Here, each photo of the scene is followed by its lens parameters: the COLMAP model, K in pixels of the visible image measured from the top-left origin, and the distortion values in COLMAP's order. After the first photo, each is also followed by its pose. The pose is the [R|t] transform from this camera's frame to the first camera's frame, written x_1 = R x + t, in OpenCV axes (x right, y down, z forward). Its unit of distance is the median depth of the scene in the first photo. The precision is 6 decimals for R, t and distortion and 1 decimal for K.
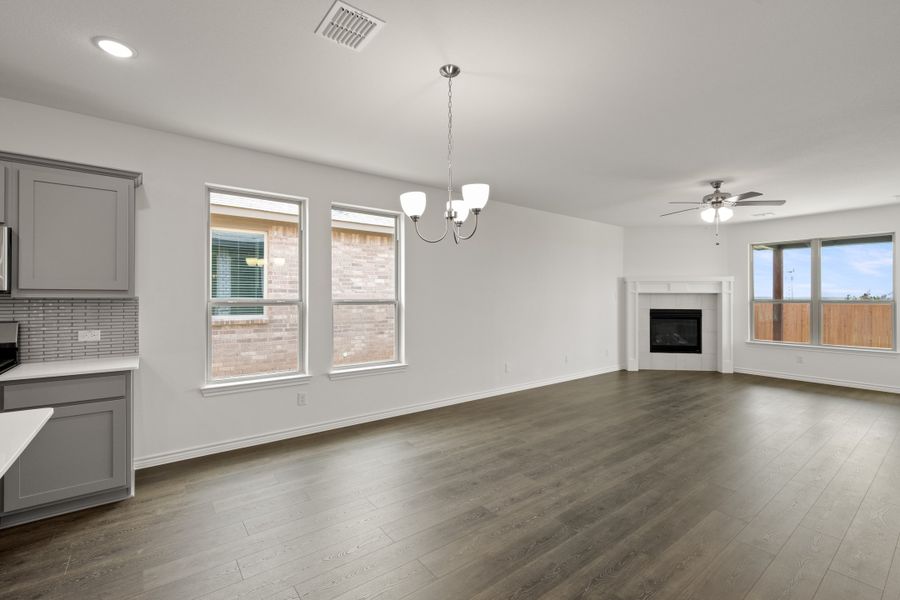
lens RADIAL K [[396.2, 0, 452.5], [0, 396.2, 296.3], [0, 0, 1]] dist [0.000392, -0.000024]
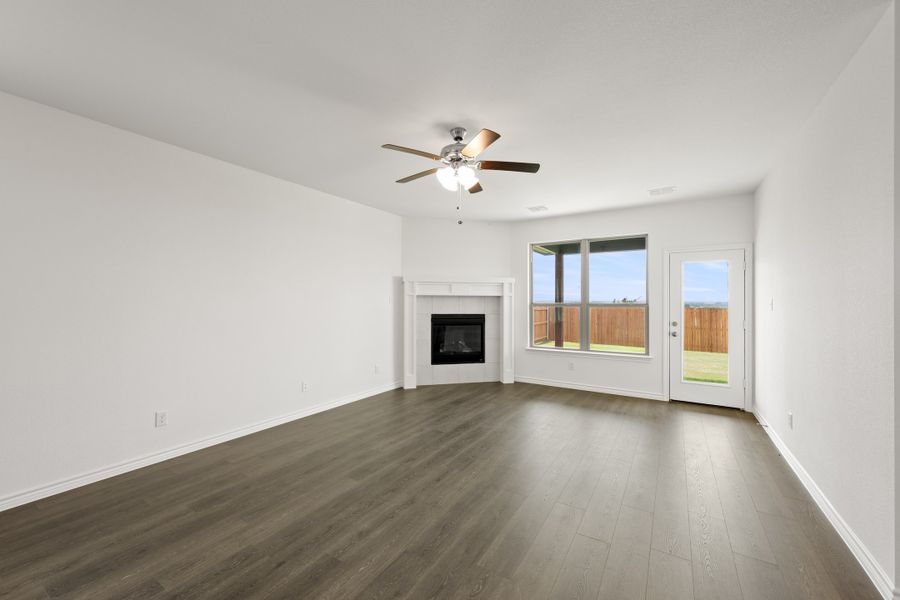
lens RADIAL K [[355.7, 0, 451.2], [0, 355.7, 298.9], [0, 0, 1]] dist [0.000602, 0.000017]
pose [[0.937943, 0.003073, 0.346775, 0.282427], [-0.001711, 0.999990, -0.004233, 0.002539], [-0.346784, 0.003377, 0.937939, 0.273533]]
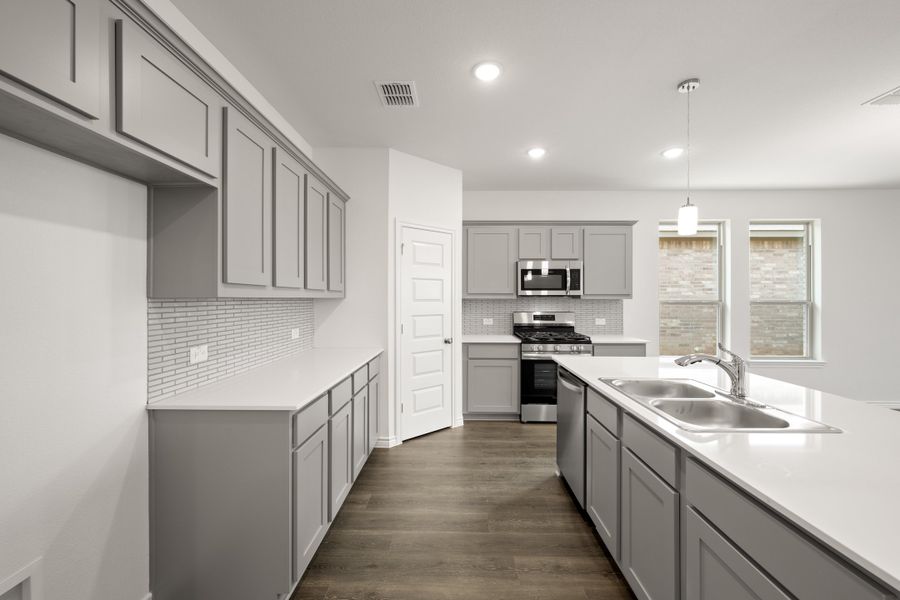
lens RADIAL K [[355.7, 0, 451.2], [0, 355.7, 298.9], [0, 0, 1]] dist [0.000602, 0.000017]
pose [[0.779098, -0.000594, -0.626902, -0.189409], [0.003585, 0.999987, 0.003508, -0.001654], [0.626892, -0.004981, 0.779090, -0.235652]]
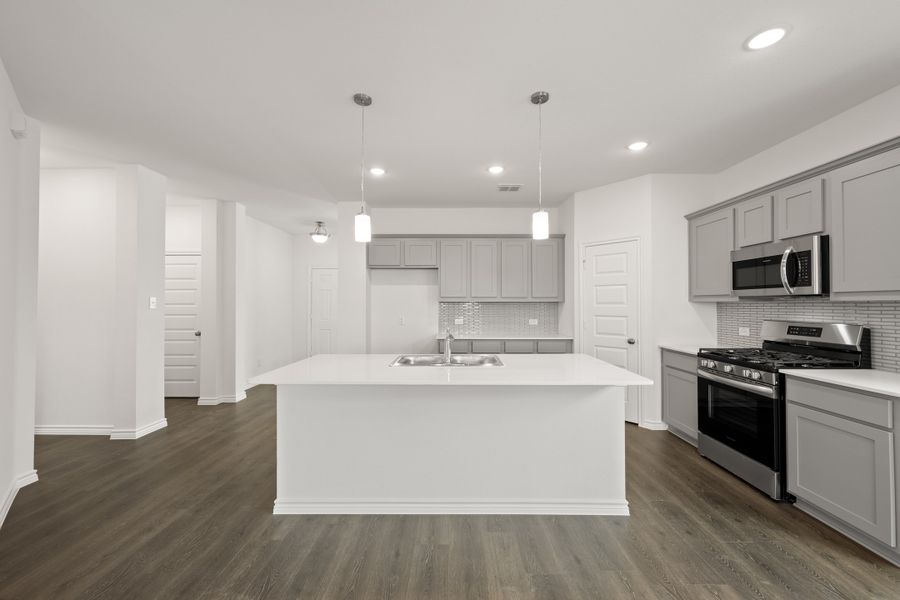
lens RADIAL K [[355.7, 0, 451.2], [0, 355.7, 298.9], [0, 0, 1]] dist [0.000602, 0.000017]
pose [[-0.615247, -0.013260, -0.788223, 0.086469], [0.001151, 0.999842, -0.017718, 0.004740], [0.788333, -0.011808, -0.615135, 0.276388]]
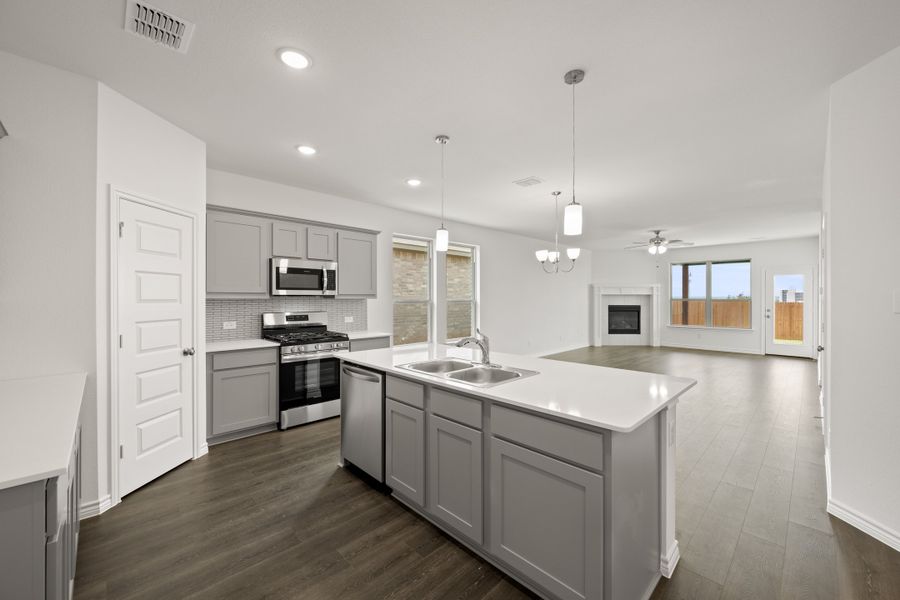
lens RADIAL K [[355.7, 0, 451.2], [0, 355.7, 298.9], [0, 0, 1]] dist [0.000602, 0.000017]
pose [[0.992940, -0.002799, 0.118585, -0.263268], [0.002020, 0.999976, 0.006688, -0.002195], [-0.118601, -0.006401, 0.992921, -0.279611]]
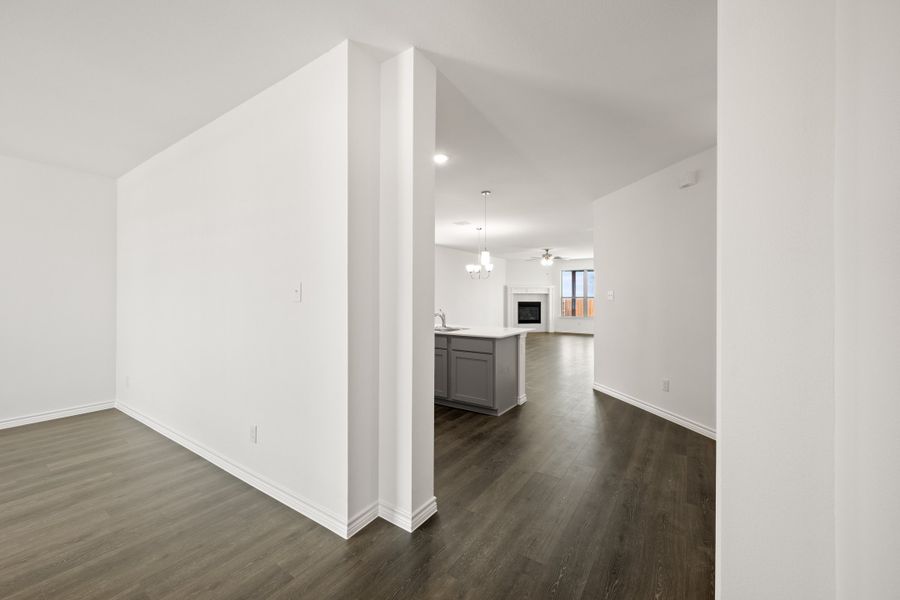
lens RADIAL K [[355.7, 0, 451.2], [0, 355.7, 298.9], [0, 0, 1]] dist [0.000602, 0.000017]
pose [[0.948505, -0.003128, 0.316747, -0.392945], [0.000342, 0.999961, 0.008852, 0.002466], [-0.316763, -0.008288, 0.948469, -0.596796]]
